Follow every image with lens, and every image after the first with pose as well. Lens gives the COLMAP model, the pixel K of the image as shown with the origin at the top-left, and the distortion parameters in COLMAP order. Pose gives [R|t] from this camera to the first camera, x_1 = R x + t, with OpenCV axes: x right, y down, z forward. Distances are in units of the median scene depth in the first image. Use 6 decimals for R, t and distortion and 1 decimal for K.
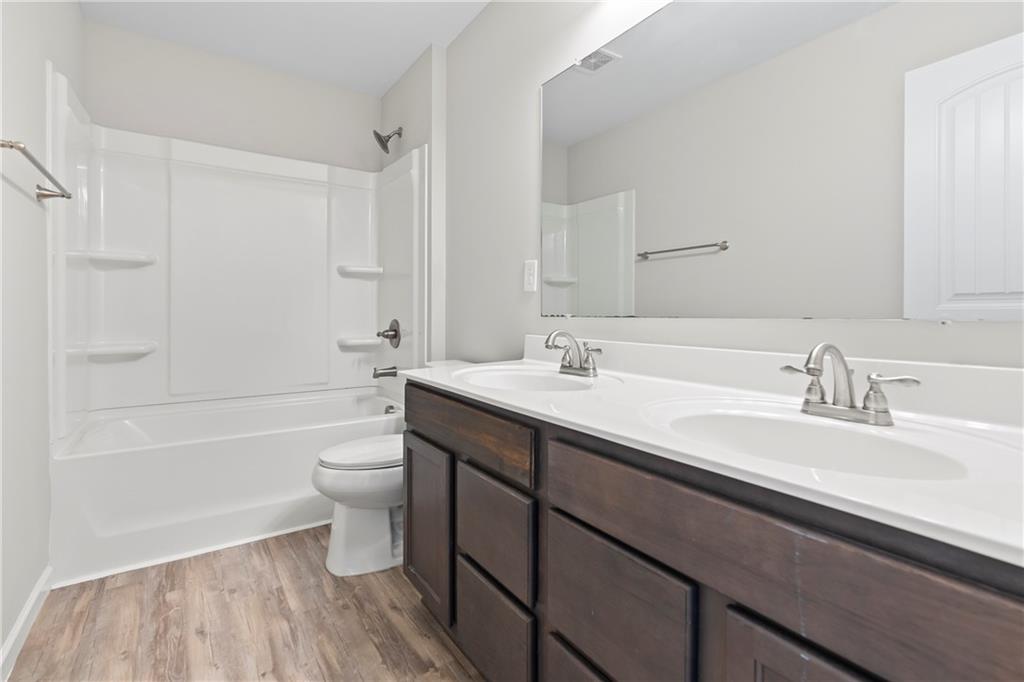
lens RADIAL K [[466.1, 0, 510.3], [0, 466.1, 336.8], [0, 0, 1]] dist [0.000042, 0.000133]
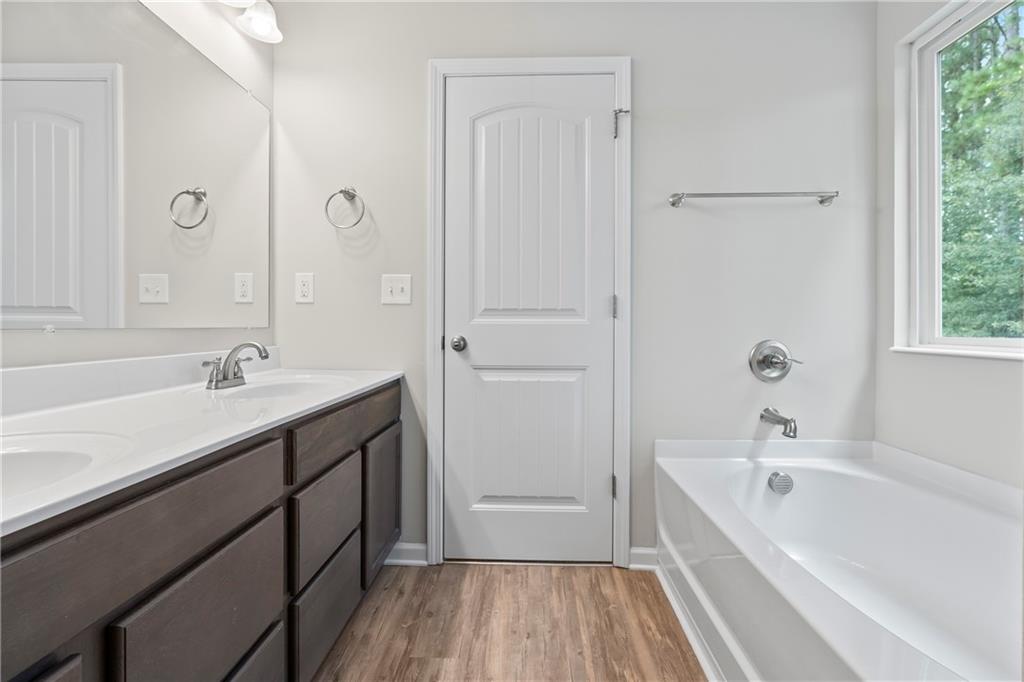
lens RADIAL K [[454.5, 0, 510.1], [0, 454.5, 327.5], [0, 0, 1]] dist [-0.004010, 0.000345]
pose [[-0.796845, -0.010127, 0.604099, -0.981653], [0.016705, 0.999108, 0.038784, -0.077389], [-0.603953, 0.040996, -0.795965, 1.496478]]
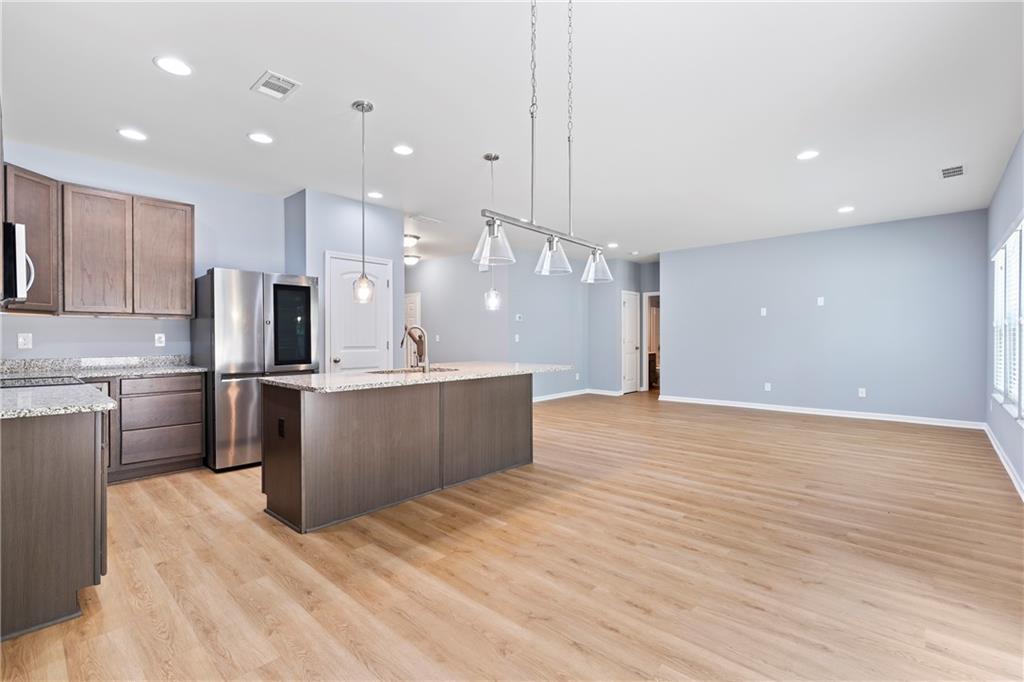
lens RADIAL K [[458.8, 0, 512.6], [0, 458.8, 338.3], [0, 0, 1]] dist [-0.006106, 0.001382]
pose [[-0.975120, -0.005726, -0.221606, -0.675140], [-0.014538, 0.999166, 0.038156, -0.257601], [0.221203, 0.040428, -0.974390, 3.711173]]
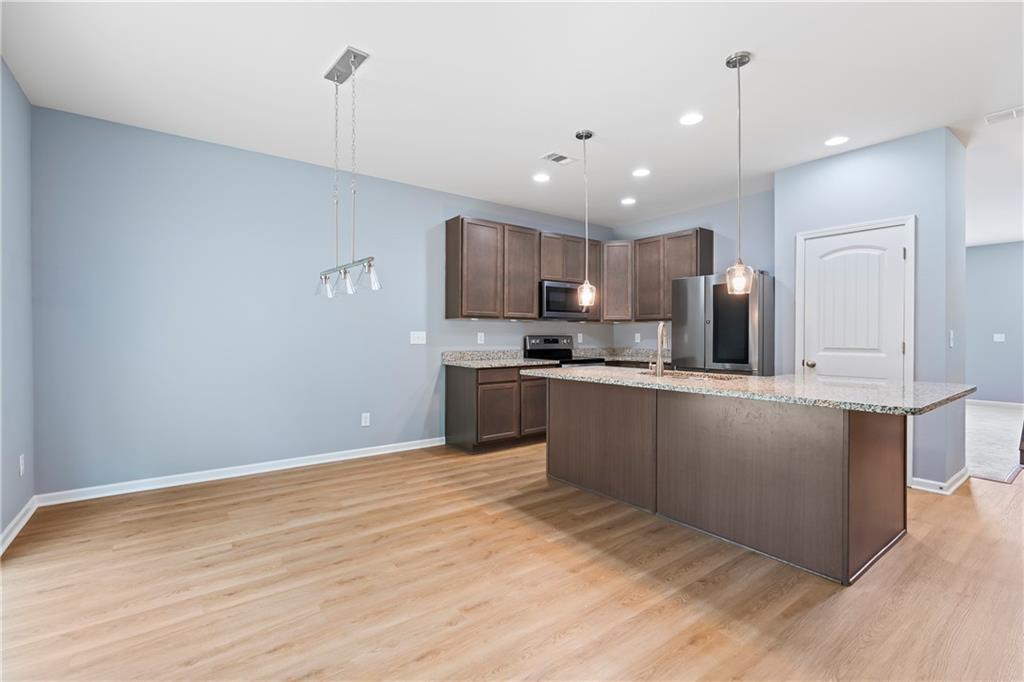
lens RADIAL K [[458.8, 0, 512.6], [0, 458.8, 338.3], [0, 0, 1]] dist [-0.006106, 0.001382]
pose [[-0.044065, -0.012860, 0.998946, -2.473183], [0.037040, 0.999209, 0.014497, -0.216483], [-0.998342, 0.037639, -0.043554, 2.308862]]
